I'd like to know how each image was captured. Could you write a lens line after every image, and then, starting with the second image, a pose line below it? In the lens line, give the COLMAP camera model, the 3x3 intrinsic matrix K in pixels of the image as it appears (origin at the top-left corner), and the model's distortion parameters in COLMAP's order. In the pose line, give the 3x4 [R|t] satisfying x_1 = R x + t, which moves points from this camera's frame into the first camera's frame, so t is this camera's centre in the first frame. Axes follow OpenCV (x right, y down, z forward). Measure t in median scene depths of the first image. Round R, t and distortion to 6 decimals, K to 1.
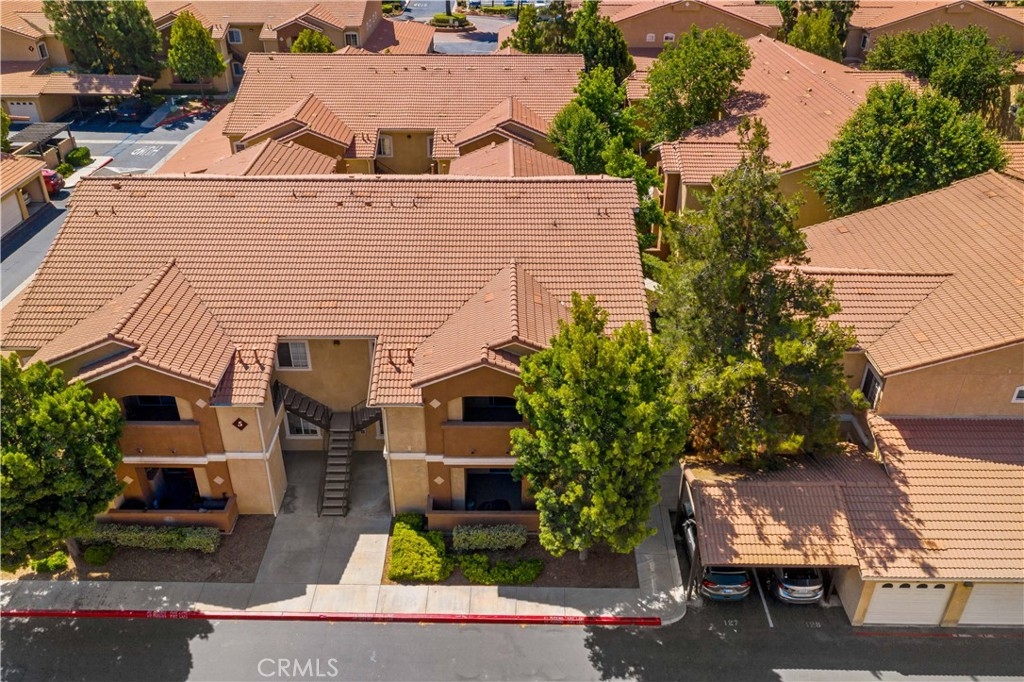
lens RADIAL K [[840.9, 0, 512.6], [0, 840.9, 345.5], [0, 0, 1]] dist [0.000420, 0.008628]
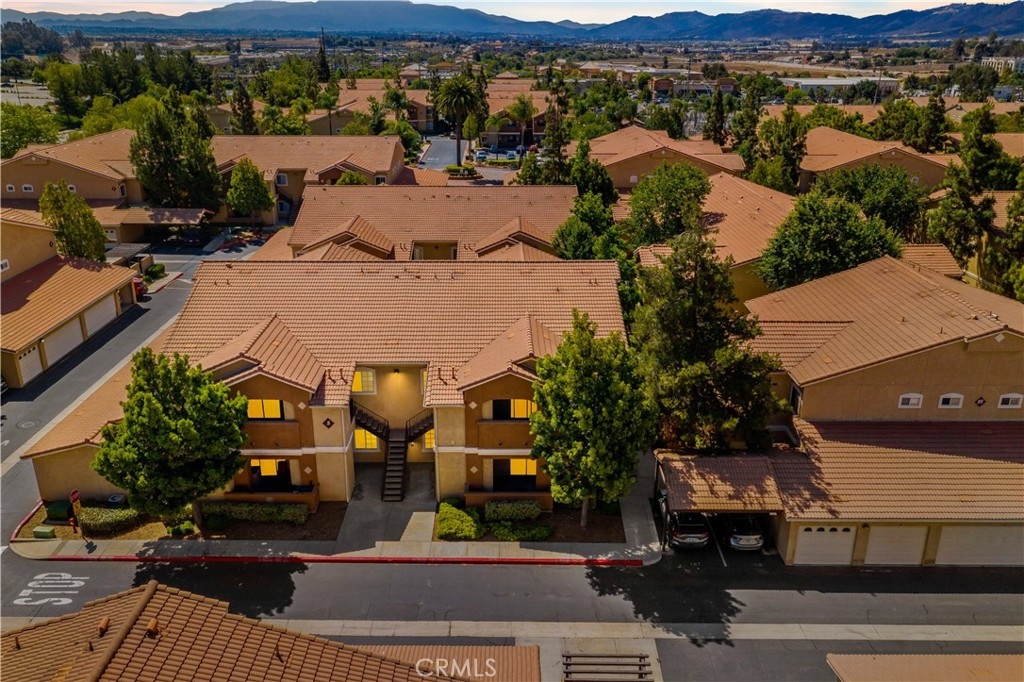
lens RADIAL K [[840.9, 0, 511.4], [0, 840.9, 336.4], [0, 0, 1]] dist [0.000420, 0.008628]
pose [[0.999991, -0.004075, 0.001358, -0.029698], [0.004256, 0.982502, -0.186205, 0.205908], [-0.000575, 0.186209, 0.982510, -0.351054]]
